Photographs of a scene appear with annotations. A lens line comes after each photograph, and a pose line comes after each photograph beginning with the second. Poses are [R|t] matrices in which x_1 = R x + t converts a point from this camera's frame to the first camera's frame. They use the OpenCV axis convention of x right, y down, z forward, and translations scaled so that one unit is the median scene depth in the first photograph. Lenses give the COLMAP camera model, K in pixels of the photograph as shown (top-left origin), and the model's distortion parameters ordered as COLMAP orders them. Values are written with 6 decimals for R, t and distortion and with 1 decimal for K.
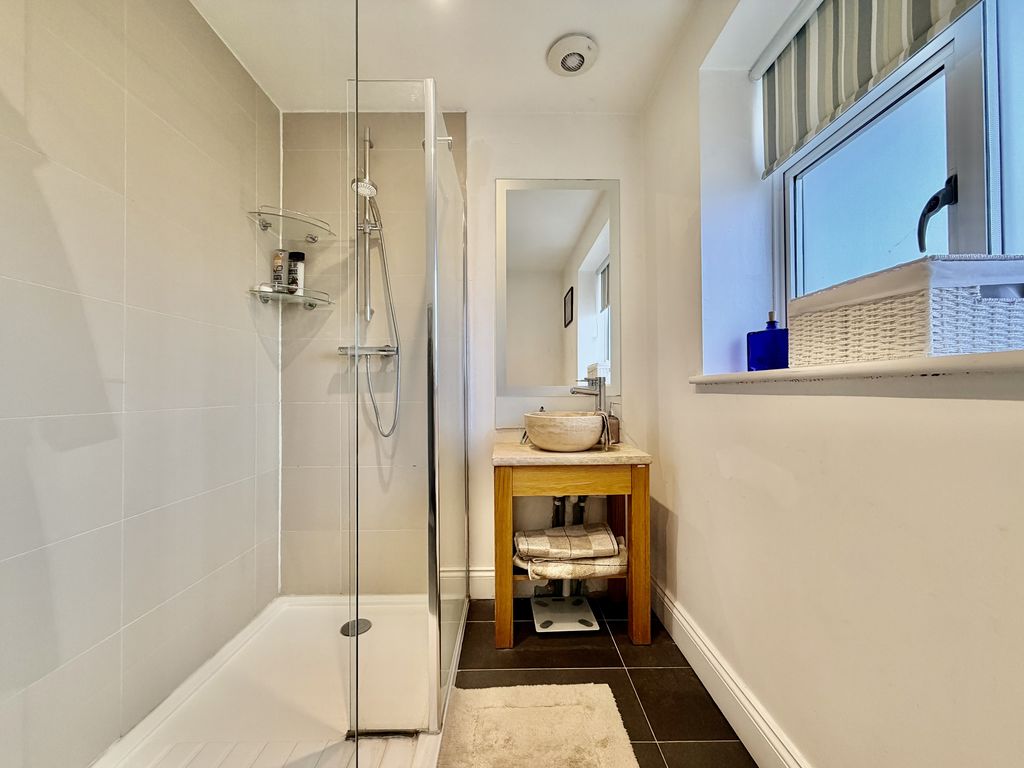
lens RADIAL K [[408.0, 0, 510.6], [0, 408.0, 386.3], [0, 0, 1]] dist [-0.001597, 0.000197]
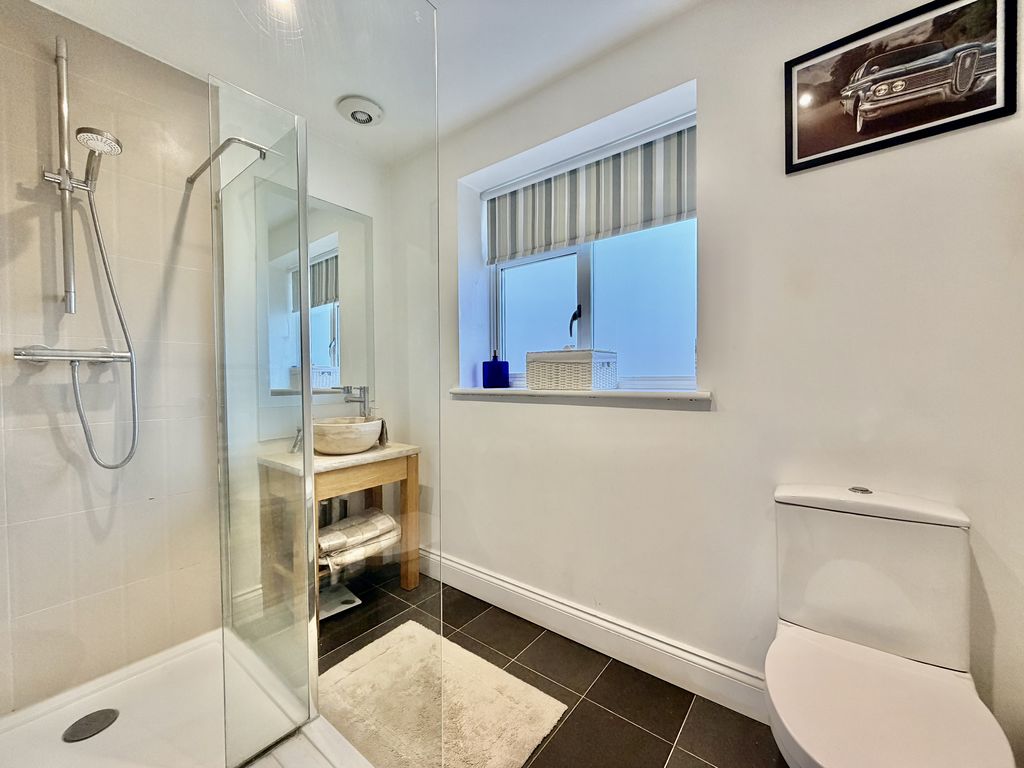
lens RADIAL K [[408.0, 0, 515.3], [0, 408.0, 385.4], [0, 0, 1]] dist [-0.001597, 0.000197]
pose [[0.617585, -0.011792, 0.786416, -0.508969], [-0.006011, 0.999788, 0.019713, -0.060340], [-0.786481, -0.016902, 0.617383, -0.073907]]
